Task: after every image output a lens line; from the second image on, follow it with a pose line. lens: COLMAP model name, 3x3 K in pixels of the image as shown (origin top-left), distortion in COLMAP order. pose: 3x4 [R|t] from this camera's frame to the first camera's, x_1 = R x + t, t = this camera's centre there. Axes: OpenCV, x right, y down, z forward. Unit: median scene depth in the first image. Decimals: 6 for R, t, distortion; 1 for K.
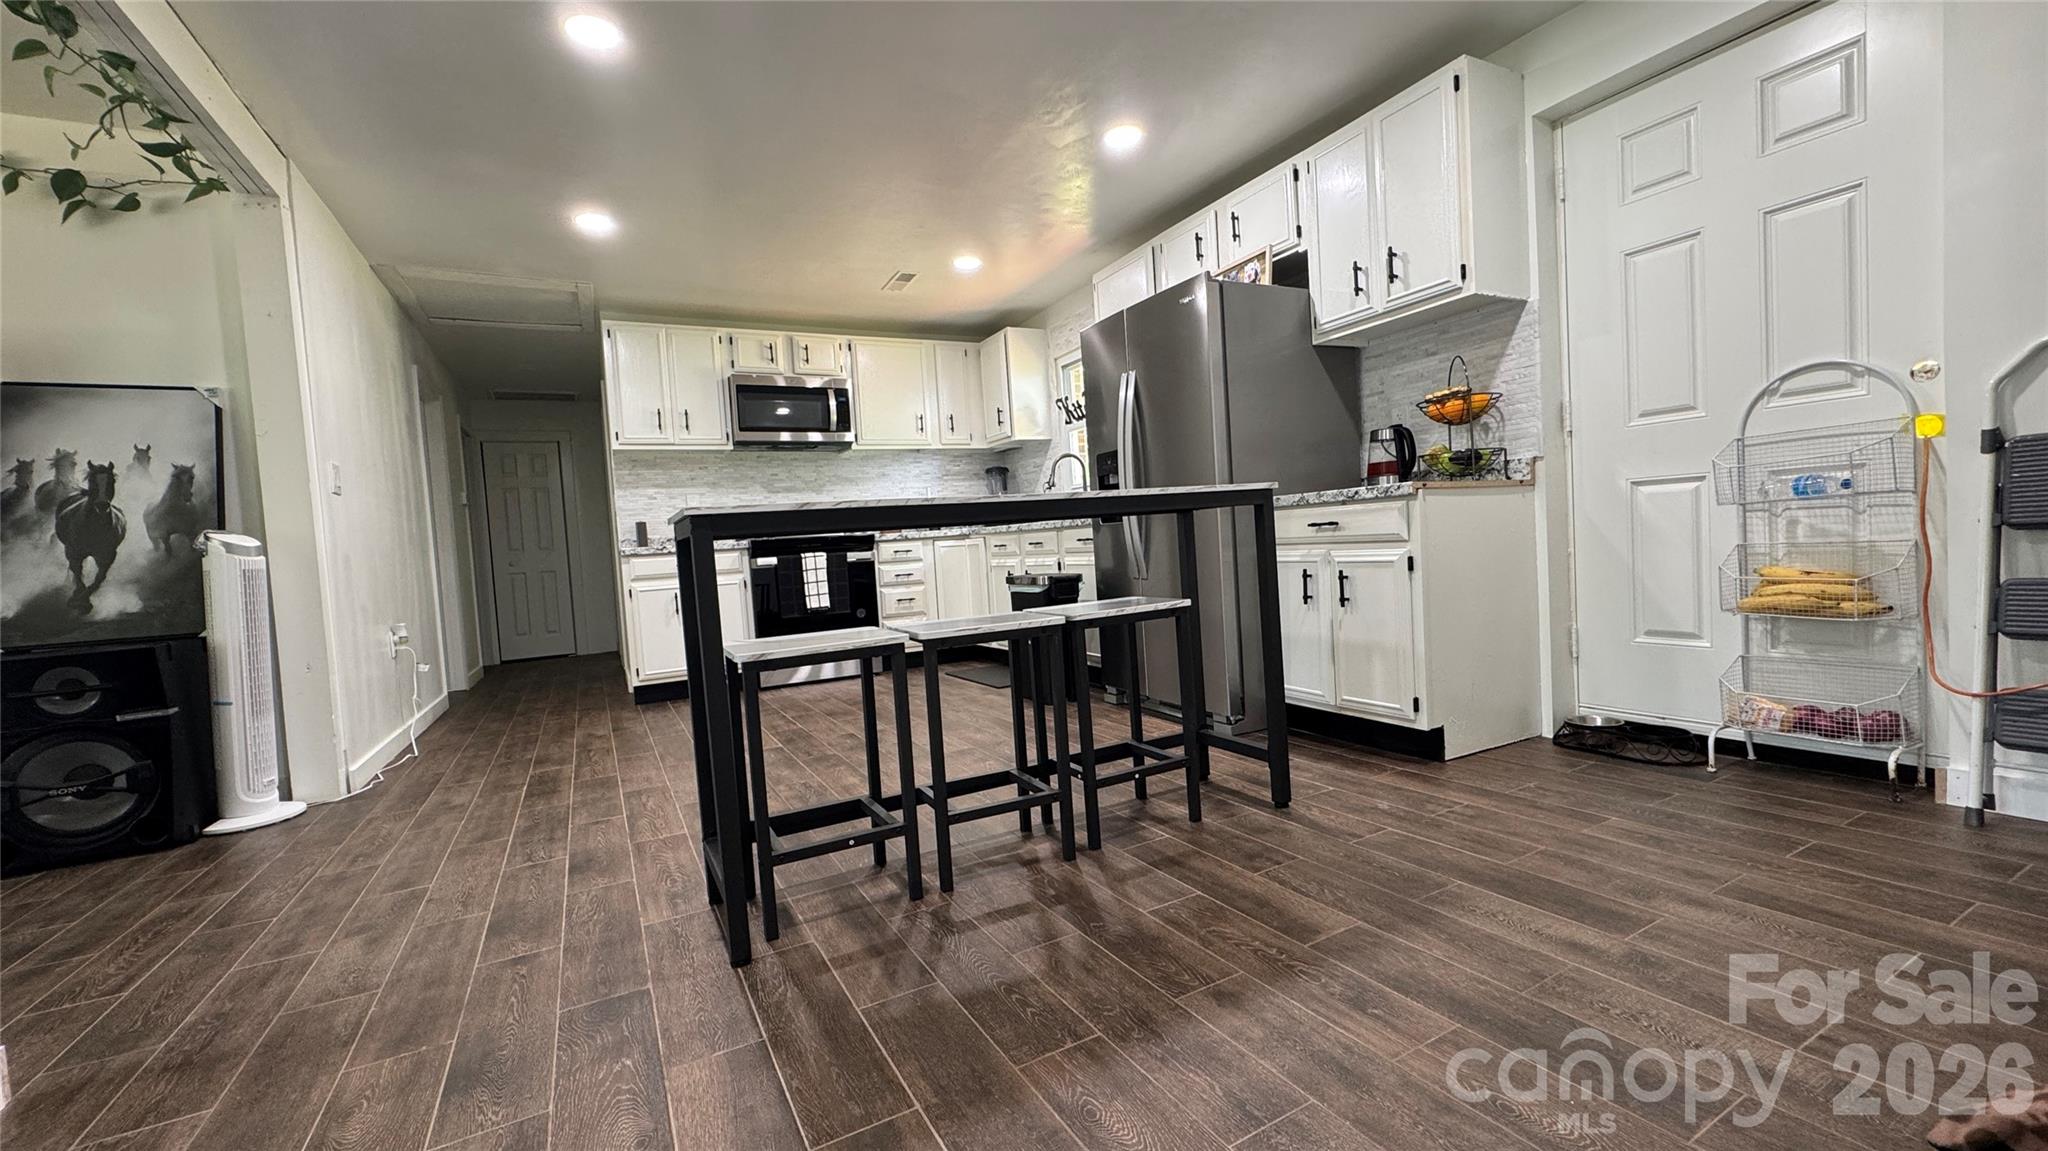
lens RADIAL K [[812.5, 0, 1022.2], [0, 812.5, 578.7], [0, 0, 1]] dist [-0.001778, 0.000258]
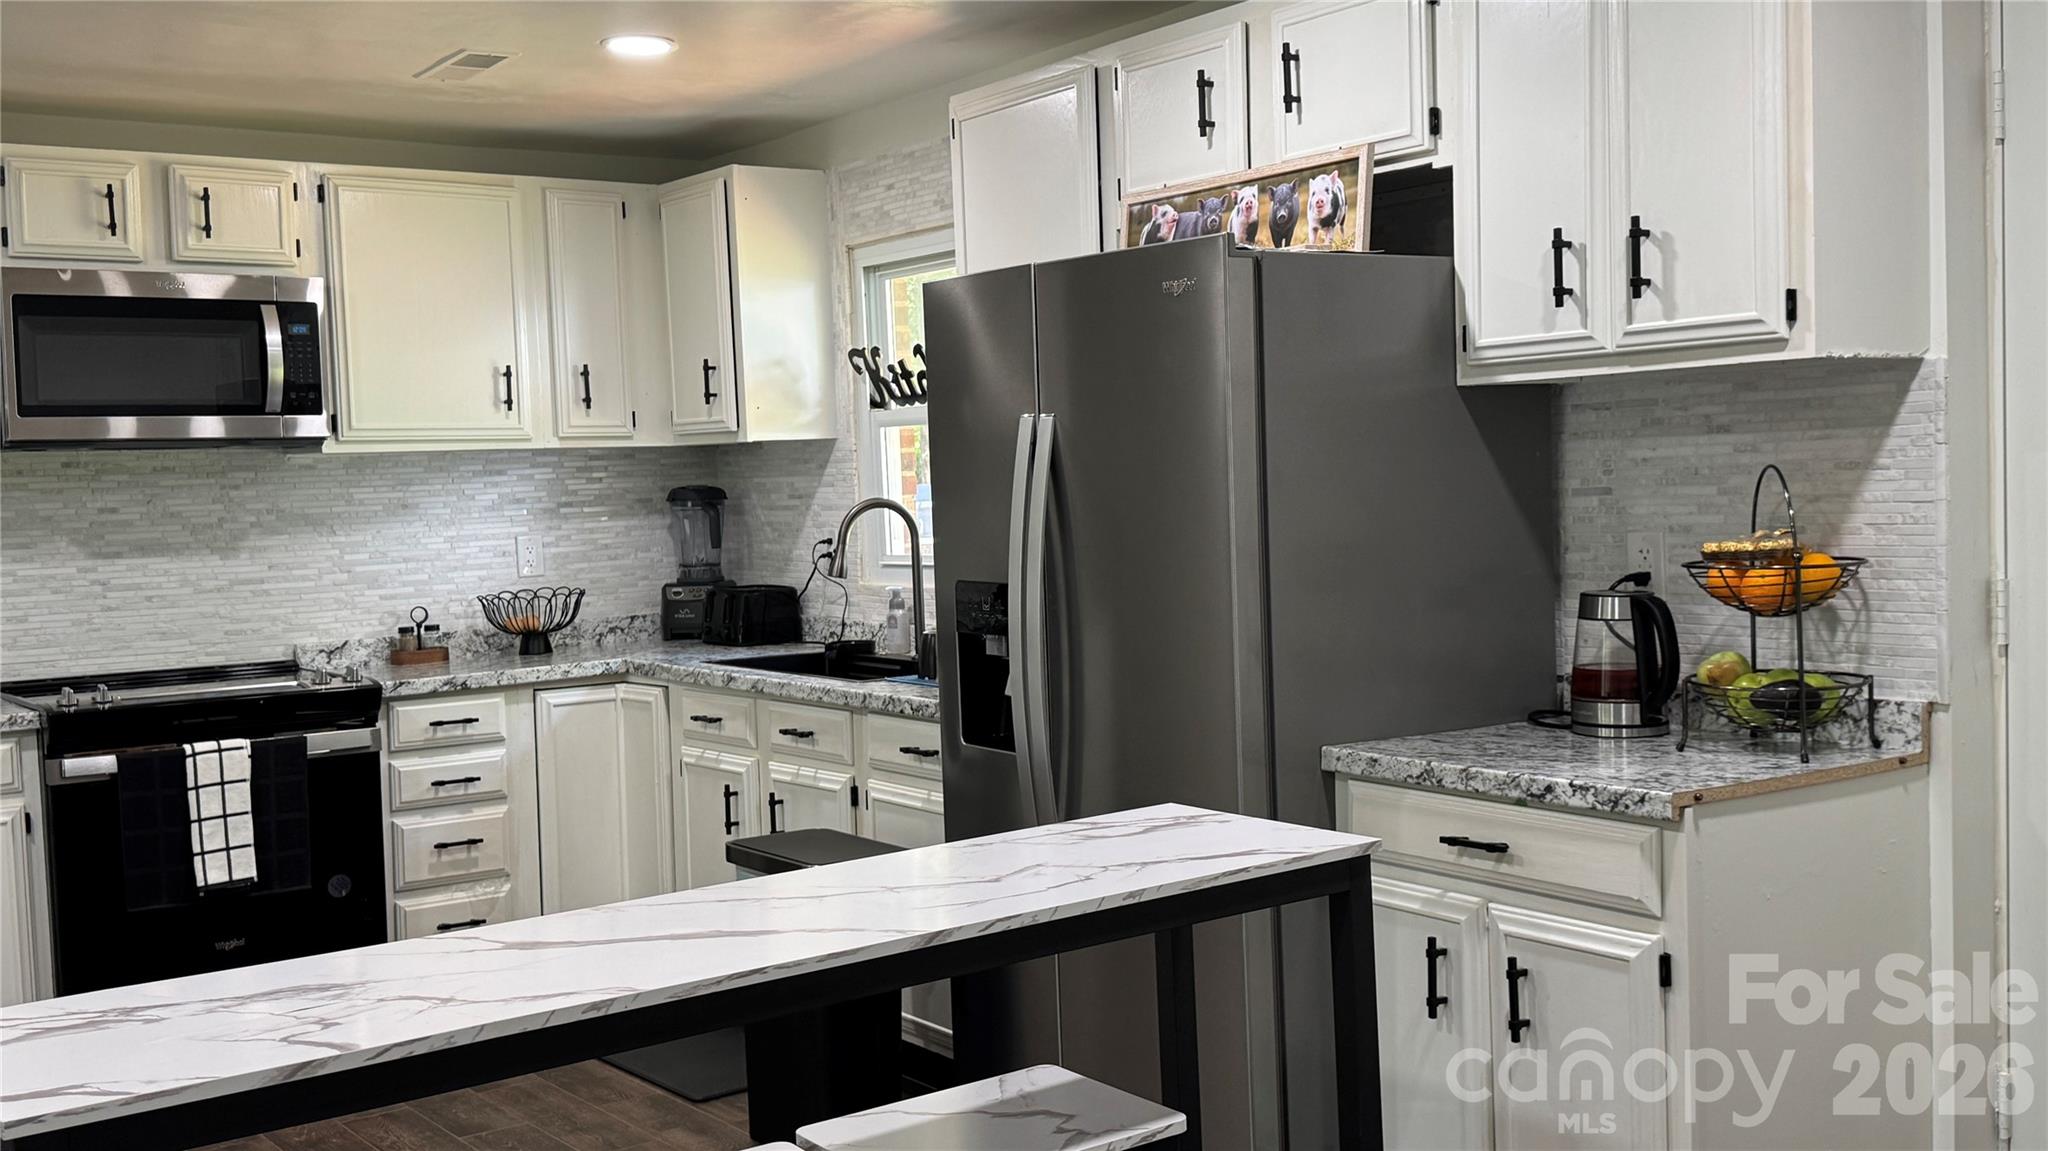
lens RADIAL K [[2013.6, 0, 1027.3], [0, 2013.6, 575.9], [0, 0, 1]] dist [0.200894, -0.456542]
pose [[0.988716, 0.022686, 0.148074, -0.034626], [-0.022377, 0.999743, -0.003753, -0.196395], [-0.148121, 0.000397, 0.988969, -0.053916]]
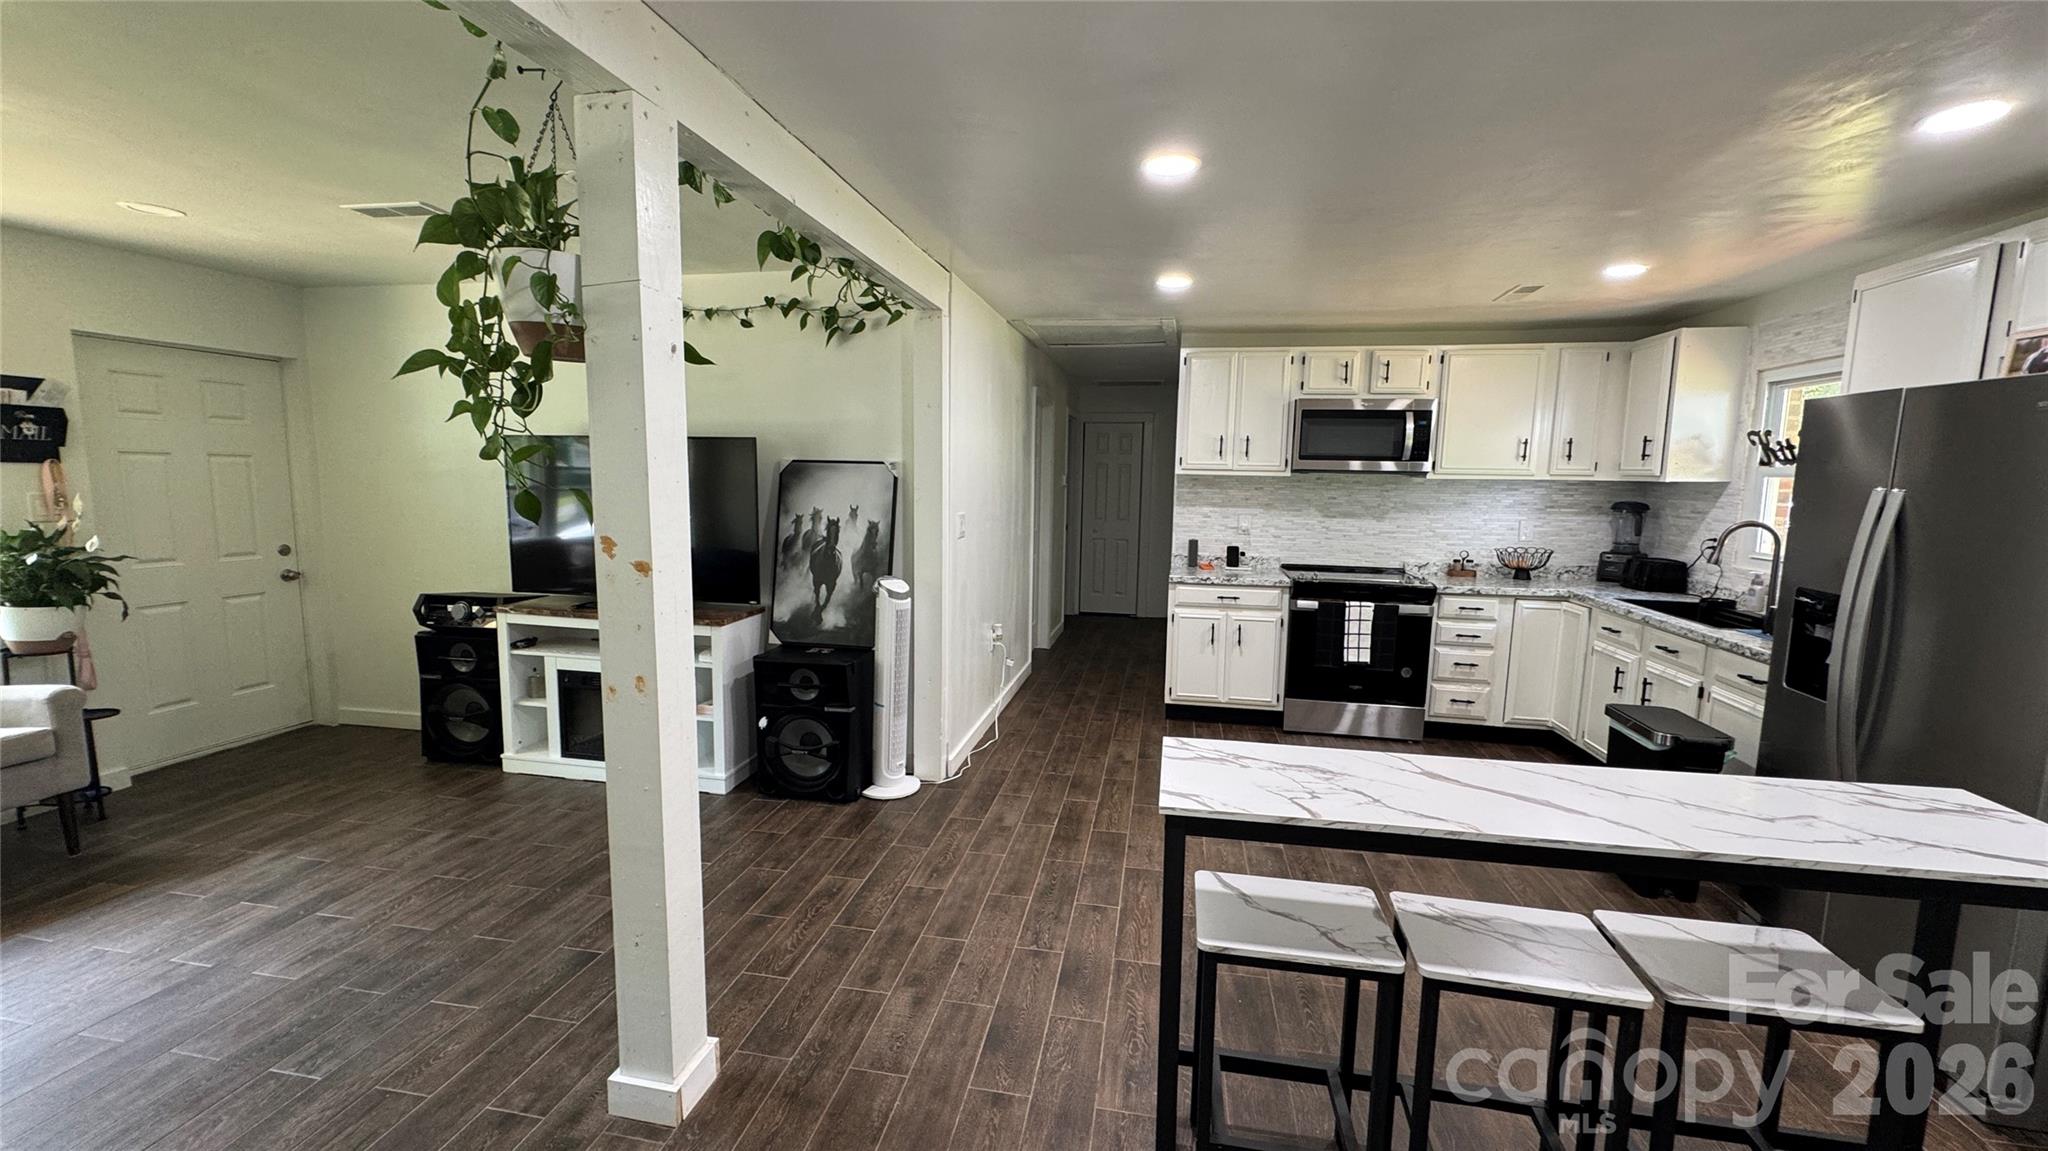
lens RADIAL K [[812.5, 0, 1022.2], [0, 812.5, 578.7], [0, 0, 1]] dist [-0.001778, 0.000258]
pose [[0.778119, 0.155858, -0.608472, -0.001229], [-0.092336, 0.986584, 0.134630, -0.246442], [0.621293, -0.048574, 0.782072, 0.087055]]
